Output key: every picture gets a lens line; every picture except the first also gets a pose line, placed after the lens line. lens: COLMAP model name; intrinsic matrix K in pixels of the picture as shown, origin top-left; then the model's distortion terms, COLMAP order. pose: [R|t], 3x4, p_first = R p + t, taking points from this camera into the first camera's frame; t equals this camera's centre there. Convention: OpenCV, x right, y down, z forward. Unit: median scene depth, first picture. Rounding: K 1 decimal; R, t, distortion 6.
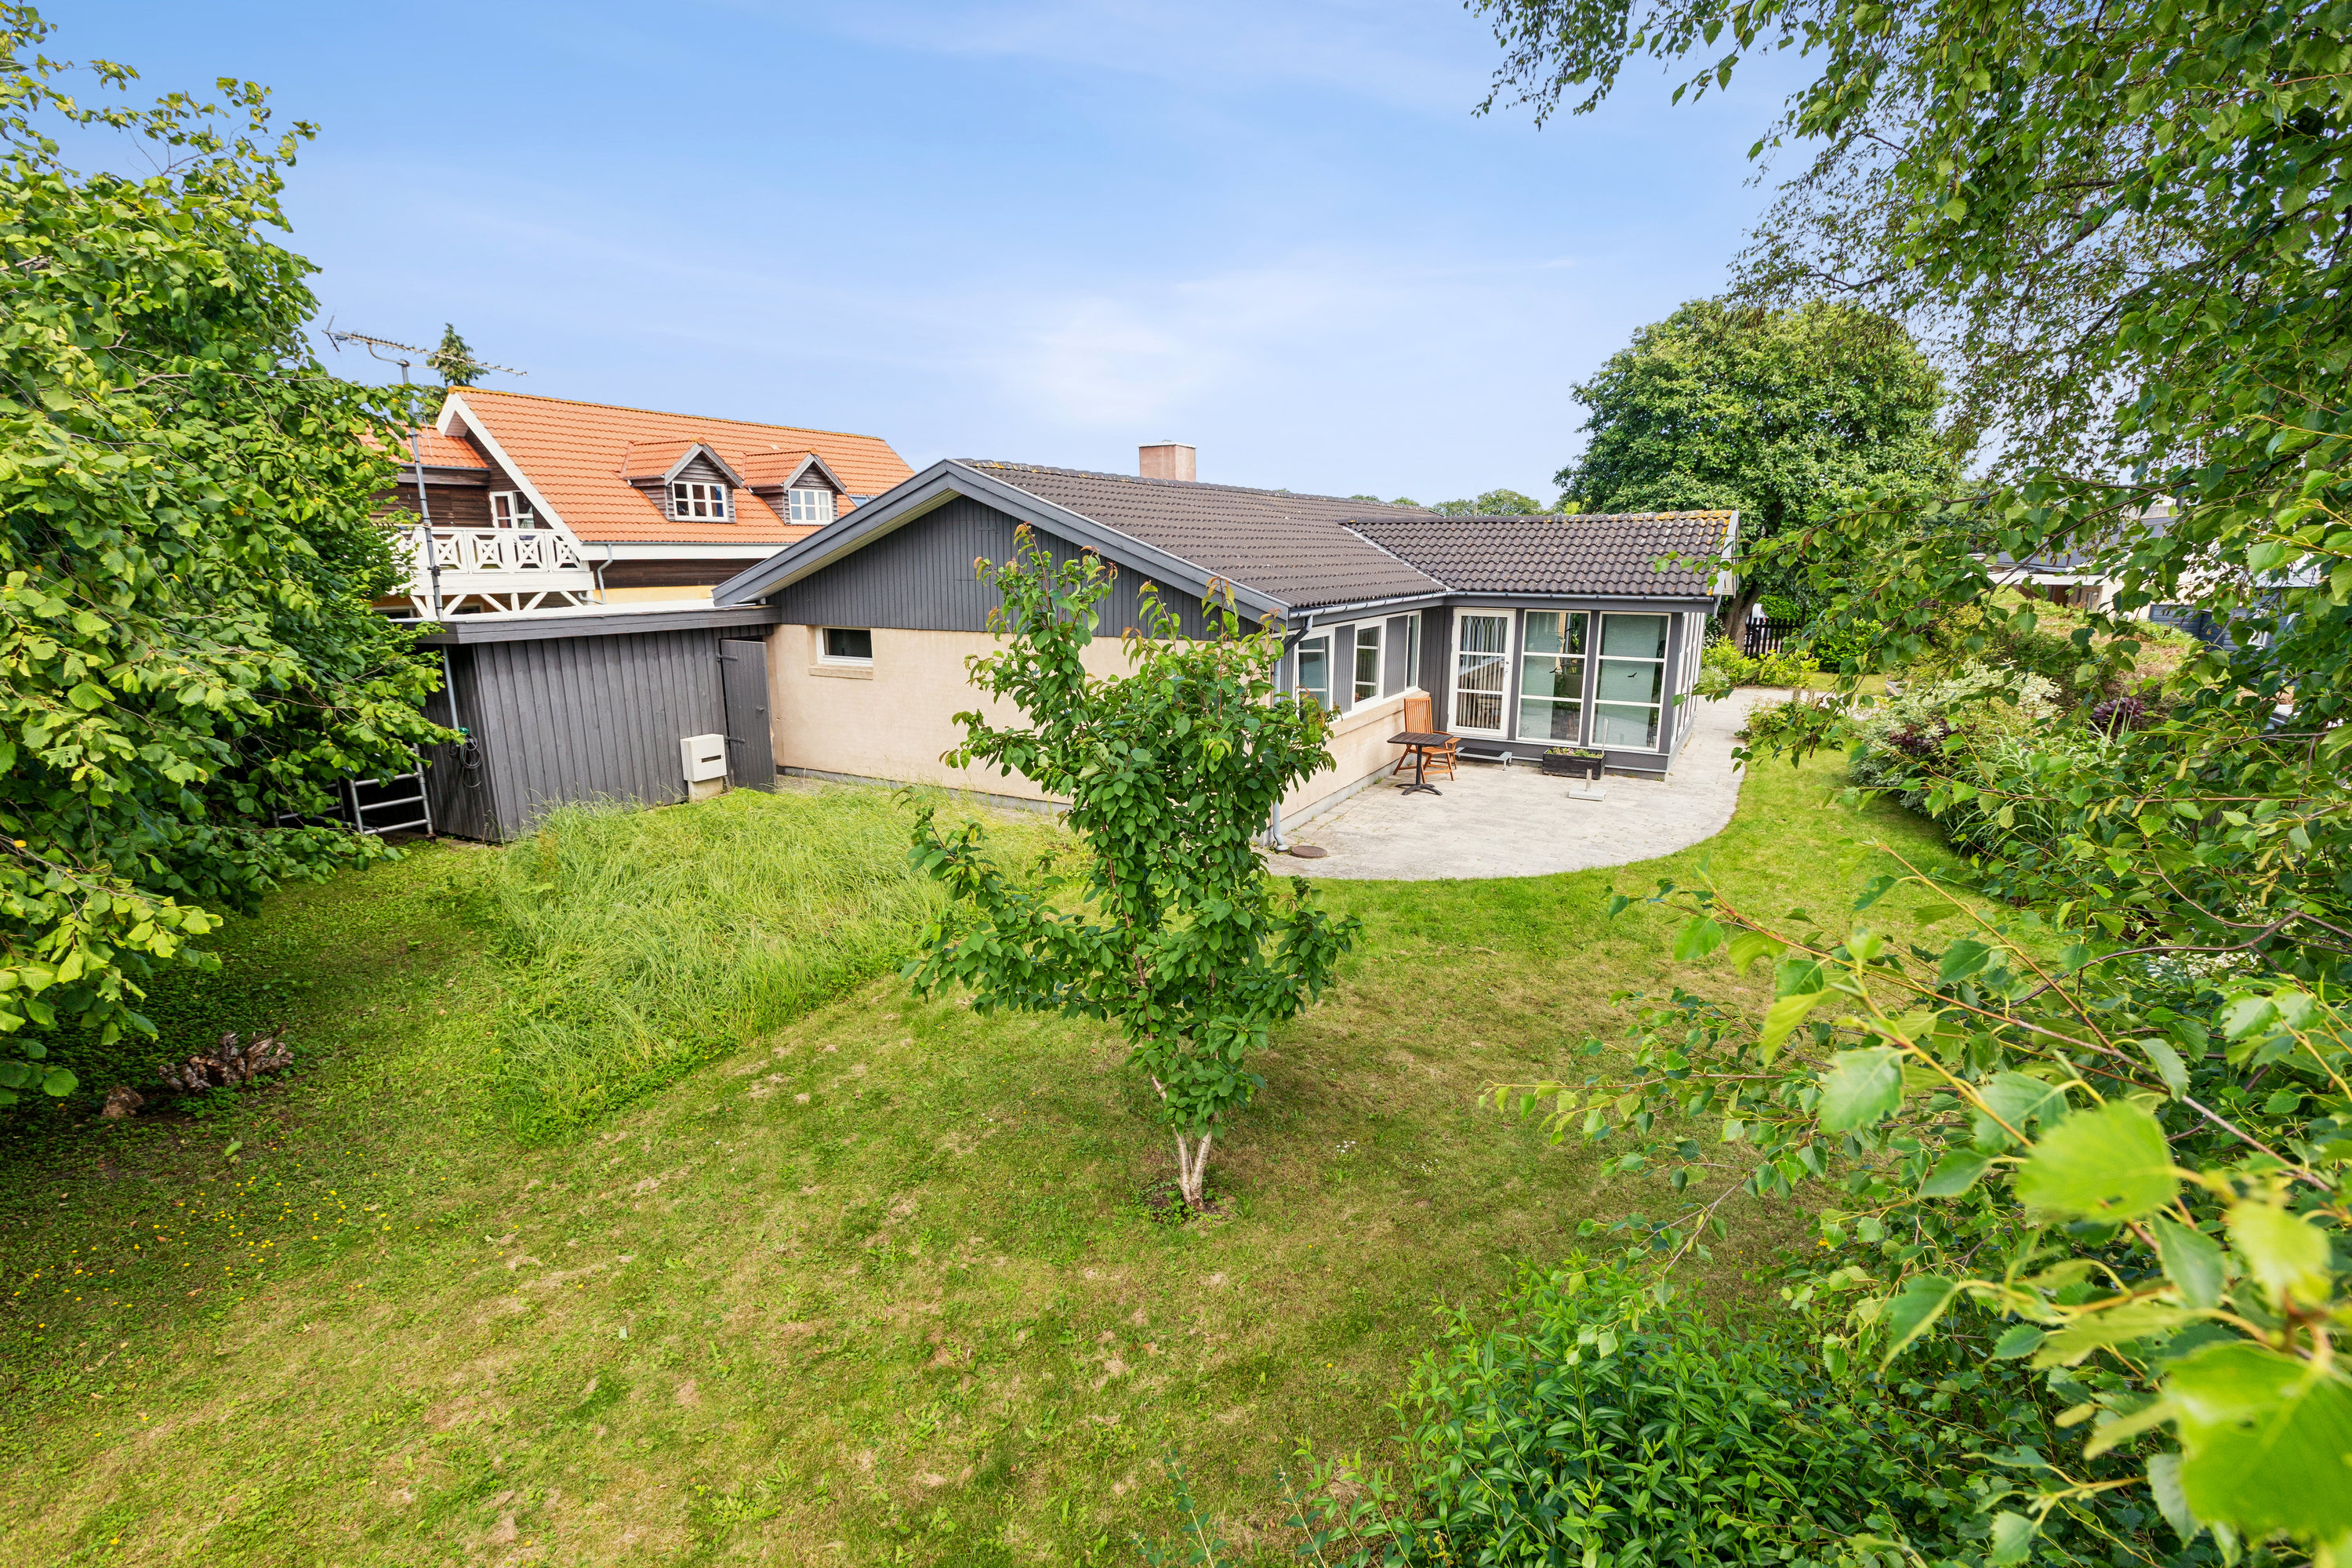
lens RADIAL K [[1069.3, 0, 1154.0], [0, 1069.3, 766.6], [0, 0, 1]] dist [0.009884, 0.001048]
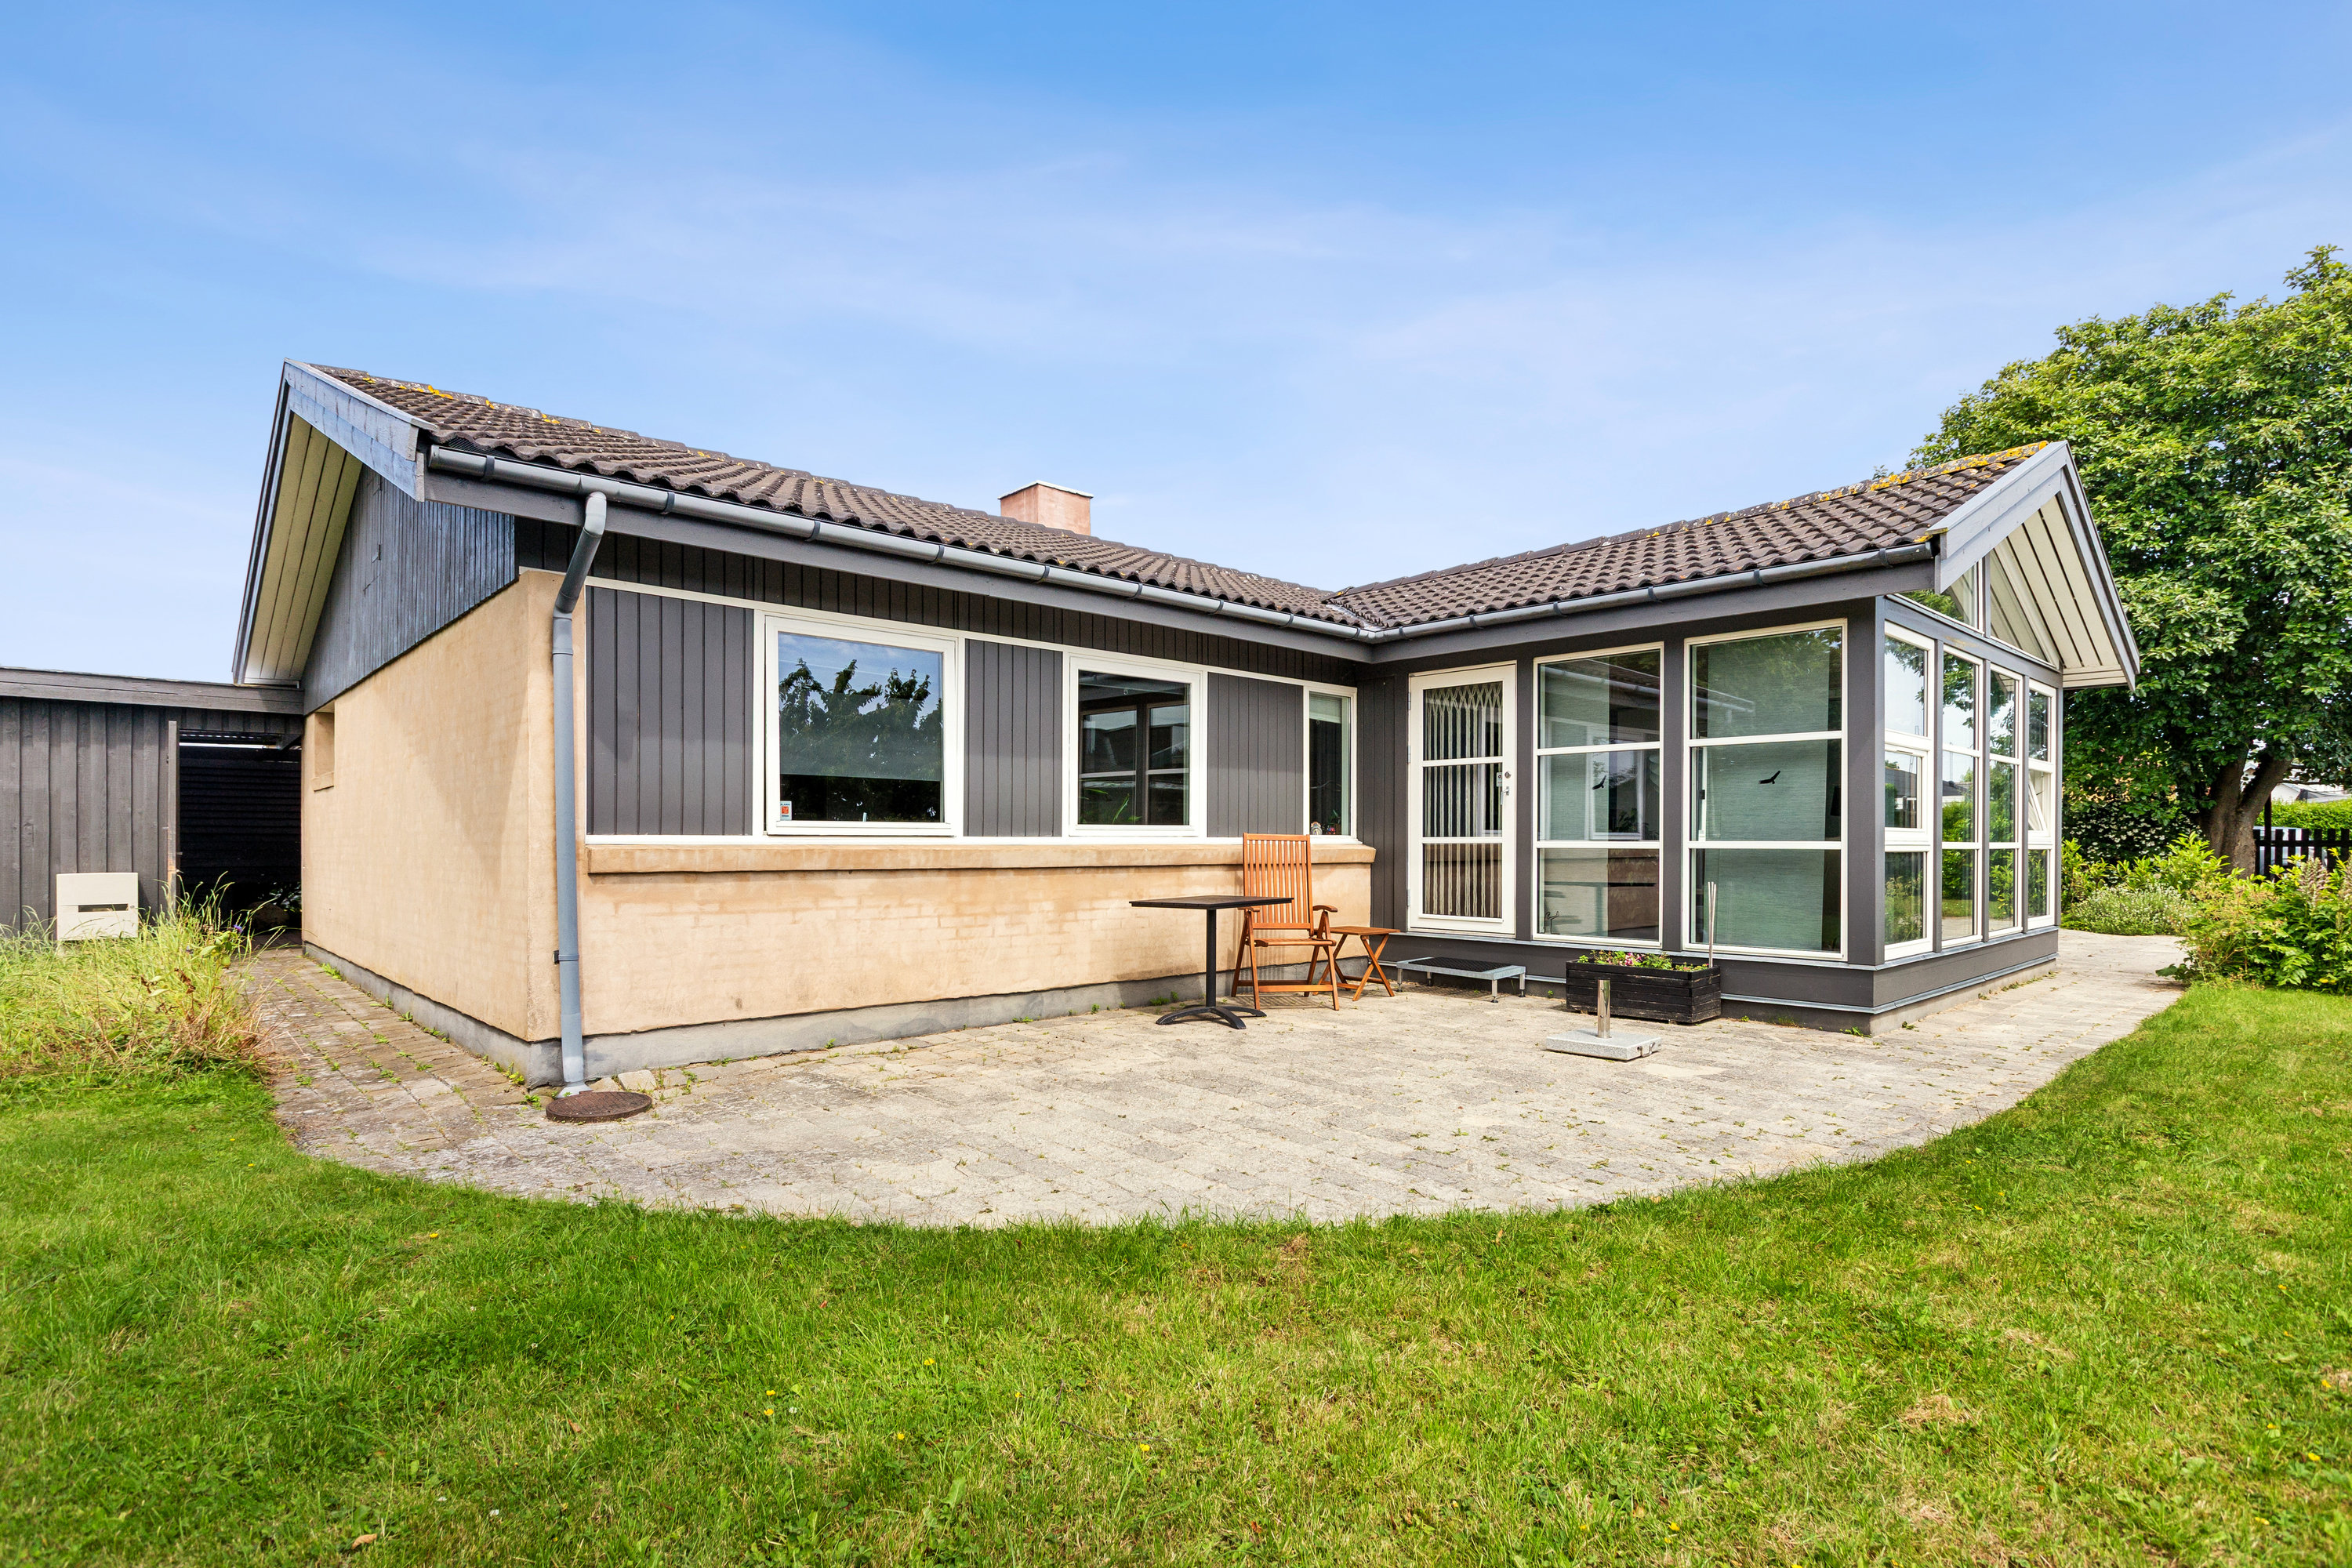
lens RADIAL K [[1109.1, 0, 1197.2], [0, 1109.1, 859.5], [0, 0, 1]] dist [-0.000008, -0.002074]
pose [[0.951688, 0.004523, -0.307034, 0.346914], [-0.064928, 0.980248, -0.186813, 0.039861], [0.300125, 0.197723, 0.933183, 0.504397]]
